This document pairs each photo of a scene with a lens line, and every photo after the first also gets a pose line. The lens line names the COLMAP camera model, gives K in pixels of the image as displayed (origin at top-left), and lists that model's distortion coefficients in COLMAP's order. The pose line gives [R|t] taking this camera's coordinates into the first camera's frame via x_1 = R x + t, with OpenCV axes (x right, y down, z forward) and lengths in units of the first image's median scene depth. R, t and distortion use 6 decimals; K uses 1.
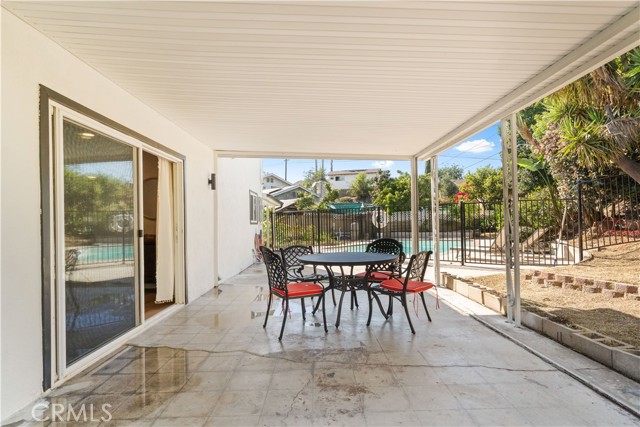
lens RADIAL K [[333.6, 0, 320.7], [0, 333.6, 223.1], [0, 0, 1]] dist [0.000431, -0.000113]
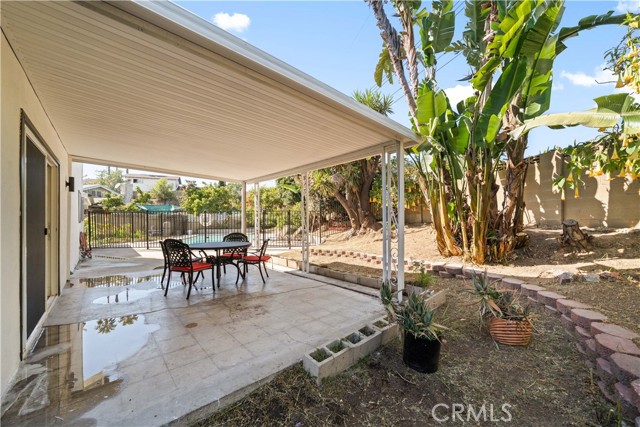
lens RADIAL K [[251.0, 0, 317.4], [0, 251.0, 221.2], [0, 0, 1]] dist [-0.000709, -0.000060]
pose [[0.767533, 0.010983, 0.640916, -0.119585], [-0.007643, 0.999939, -0.007983, -0.001194], [-0.640964, 0.001229, 0.767570, -0.079670]]
